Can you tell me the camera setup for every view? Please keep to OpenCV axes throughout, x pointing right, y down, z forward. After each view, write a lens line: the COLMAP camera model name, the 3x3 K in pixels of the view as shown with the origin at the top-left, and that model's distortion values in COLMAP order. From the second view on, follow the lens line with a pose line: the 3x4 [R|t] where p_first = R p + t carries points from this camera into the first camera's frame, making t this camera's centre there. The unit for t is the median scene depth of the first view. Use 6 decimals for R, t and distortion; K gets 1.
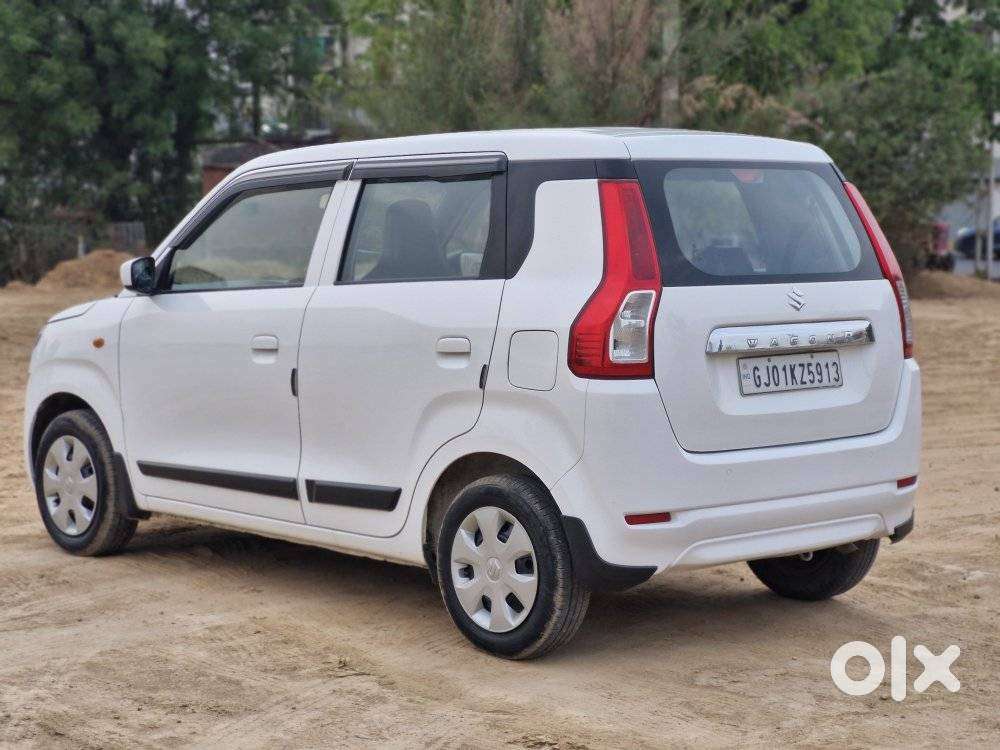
lens RADIAL K [[2162.1, 0, 500.0], [0, 2162.1, 375.0], [0, 0, 1]] dist [-0.052744, 0.701797]
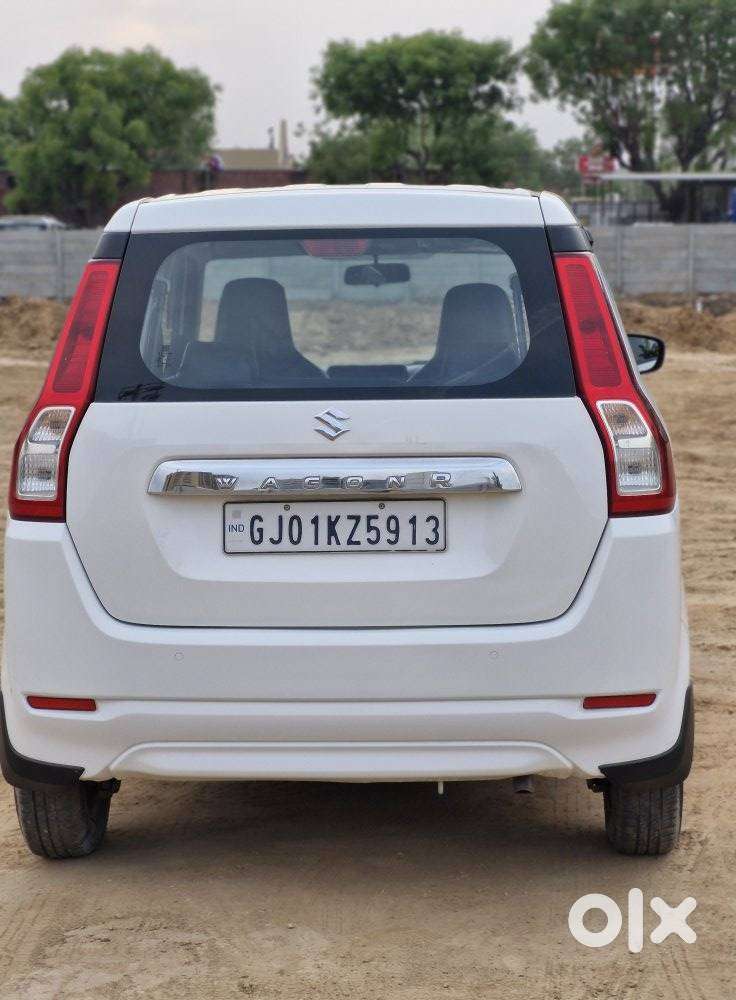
lens RADIAL K [[2142.3, 0, 368.3], [0, 2142.3, 466.6], [0, 0, 1]] dist [-0.005352, 0.404518]
pose [[0.698153, 0.057085, -0.713669, 0.644640], [-0.041218, 0.998368, 0.039535, -0.049282], [0.714761, 0.001815, 0.699366, 0.515498]]
